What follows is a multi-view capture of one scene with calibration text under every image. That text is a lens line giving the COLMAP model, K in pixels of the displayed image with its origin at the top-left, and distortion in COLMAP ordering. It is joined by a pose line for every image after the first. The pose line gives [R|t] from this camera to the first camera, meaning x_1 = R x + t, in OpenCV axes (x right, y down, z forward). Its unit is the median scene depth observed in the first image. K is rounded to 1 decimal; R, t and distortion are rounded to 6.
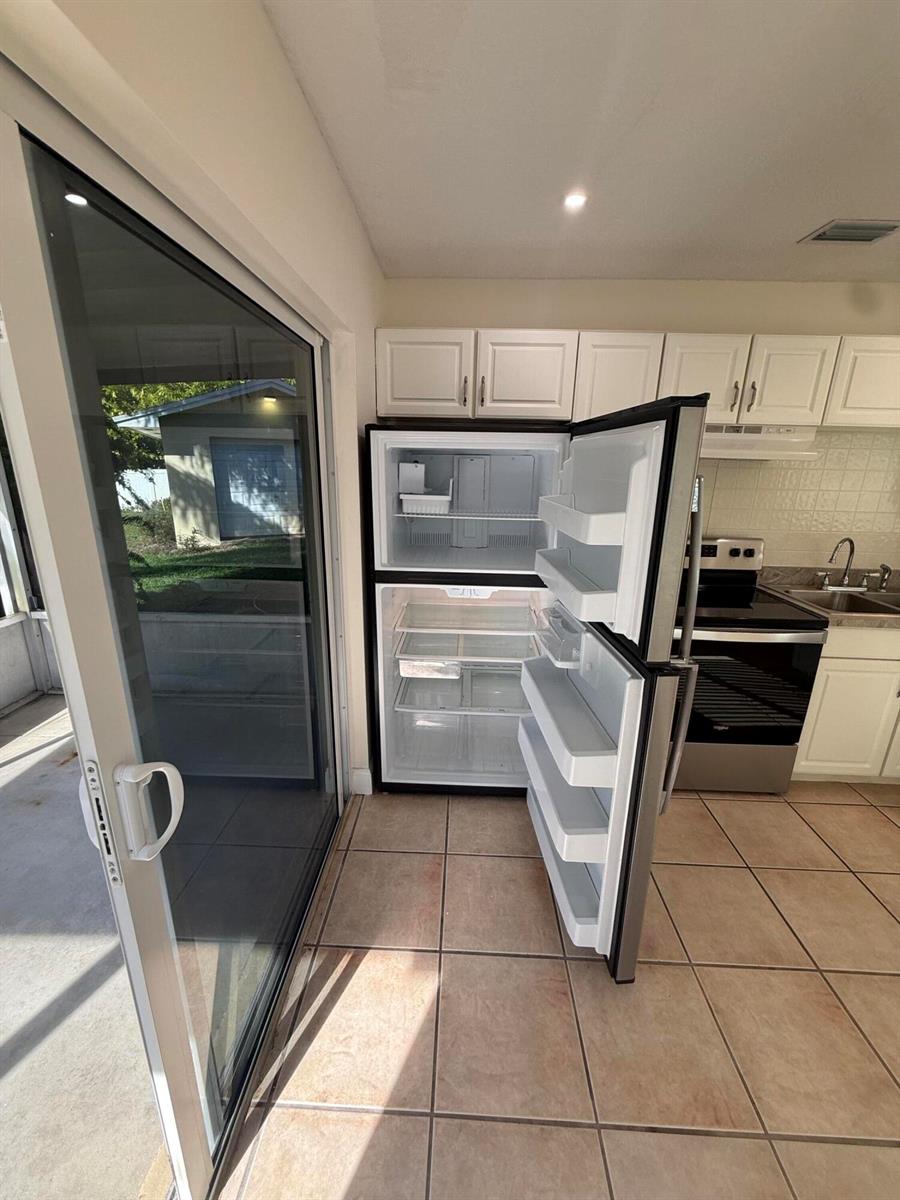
lens RADIAL K [[477.6, 0, 449.9], [0, 477.6, 598.5], [0, 0, 1]] dist [0.000853, -0.000448]
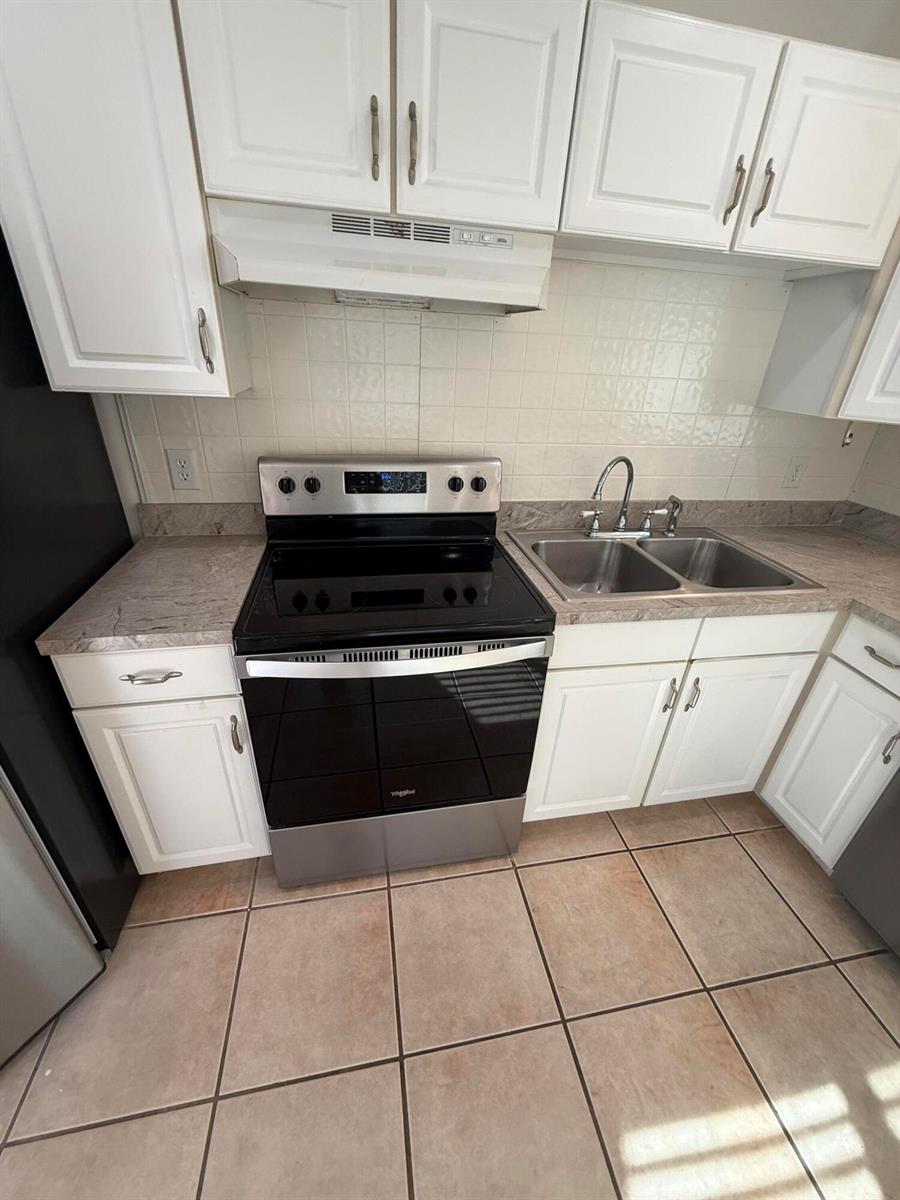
lens RADIAL K [[477.6, 0, 449.9], [0, 477.6, 598.5], [0, 0, 1]] dist [0.000853, -0.000448]
pose [[0.975031, -0.078509, 0.207729, 0.487826], [0.034204, 0.977353, 0.208834, -0.086955], [-0.219420, -0.196514, 0.955634, 0.432878]]
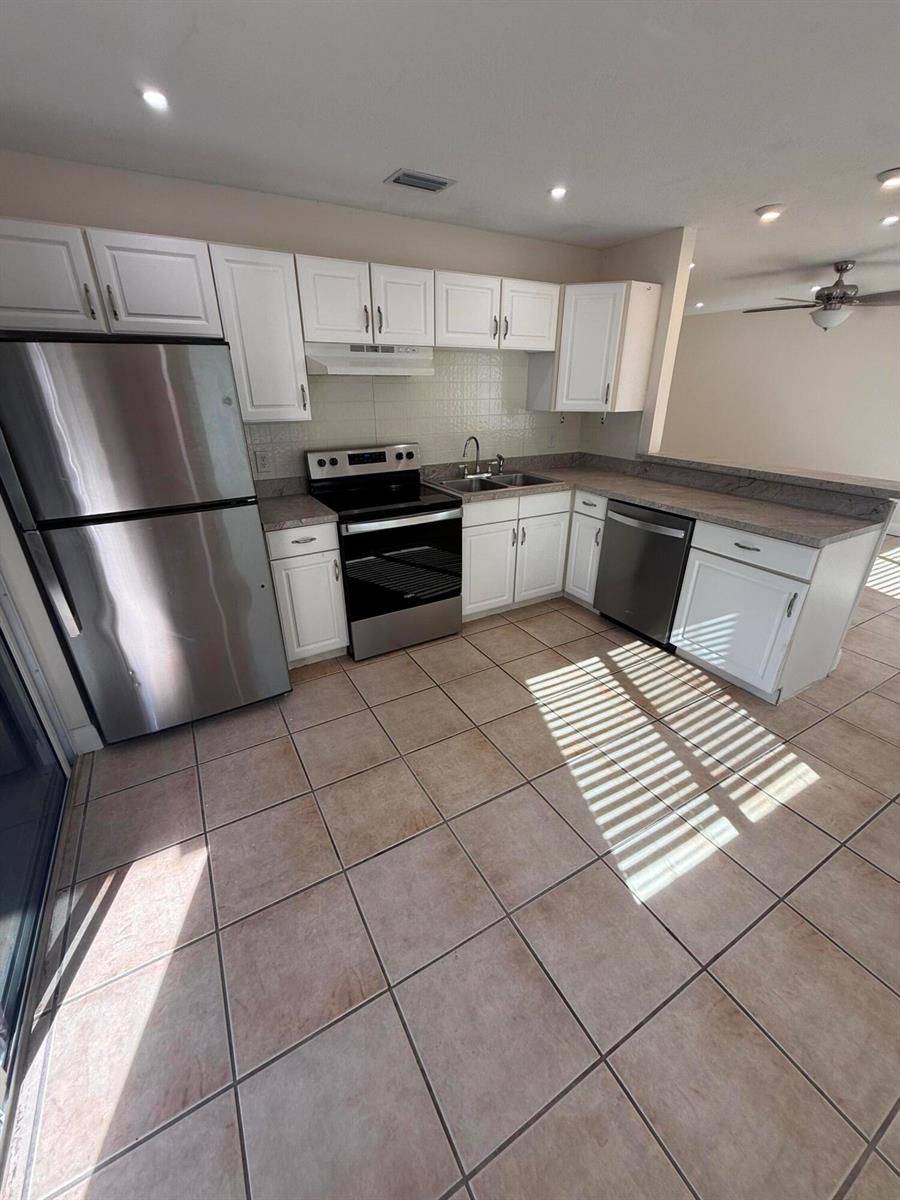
lens RADIAL K [[476.3, 0, 448.6], [0, 476.3, 597.8], [0, 0, 1]] dist [0.000199, -0.000112]
pose [[0.850134, -0.238531, 0.469442, 0.049268], [0.165418, 0.967360, 0.191969, 0.043985], [-0.499910, -0.085546, 0.861842, -0.152930]]
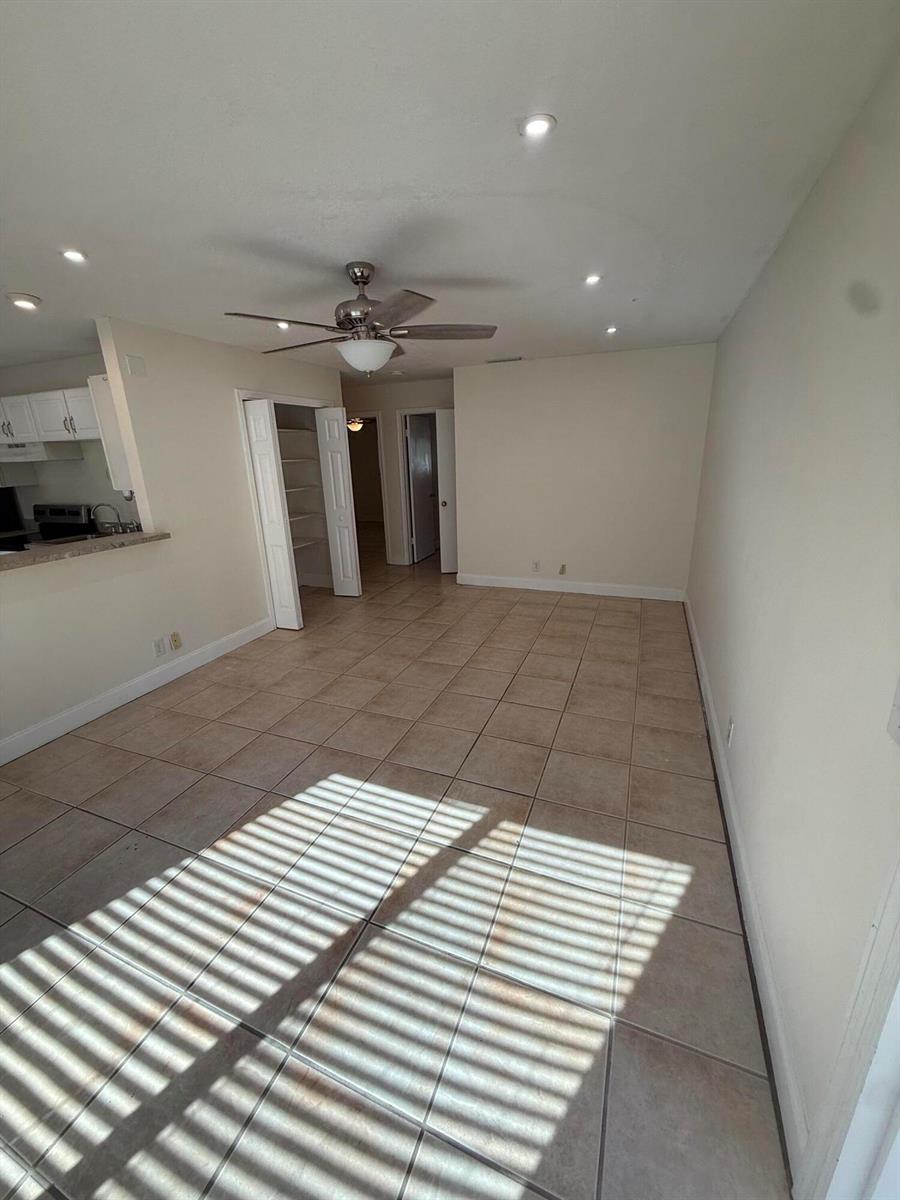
lens RADIAL K [[477.6, 0, 449.9], [0, 477.6, 598.5], [0, 0, 1]] dist [0.000853, -0.000448]
pose [[0.937822, 0.054905, -0.342747, 2.670375], [-0.046999, 0.998403, 0.031338, 0.097917], [0.343920, -0.013281, 0.938905, -0.171930]]
